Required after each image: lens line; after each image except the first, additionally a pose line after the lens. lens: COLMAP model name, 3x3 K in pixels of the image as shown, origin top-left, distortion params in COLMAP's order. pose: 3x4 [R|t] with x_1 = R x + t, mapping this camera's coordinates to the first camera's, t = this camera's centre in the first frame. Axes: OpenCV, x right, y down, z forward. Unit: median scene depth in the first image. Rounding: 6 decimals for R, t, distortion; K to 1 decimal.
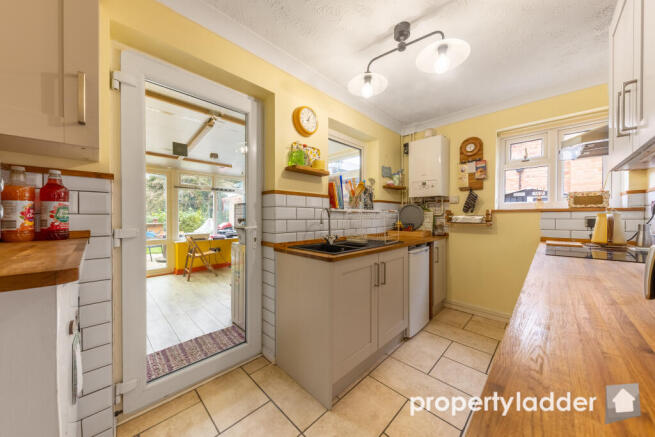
lens RADIAL K [[223.8, 0, 329.6], [0, 223.8, 219.0], [0, 0, 1]] dist [0.001602, 0.000073]
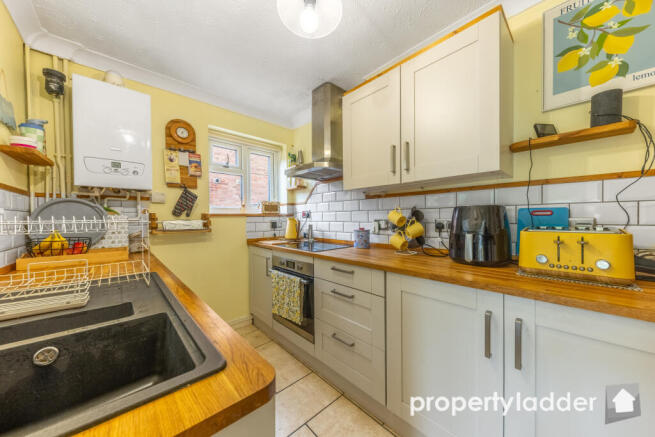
lens RADIAL K [[223.8, 0, 329.6], [0, 223.8, 219.0], [0, 0, 1]] dist [0.001602, 0.000073]
pose [[0.036833, -0.002885, 0.999317, -0.128247], [0.020170, 0.999794, 0.002143, -0.011584], [-0.999118, 0.020077, 0.036884, 0.464707]]
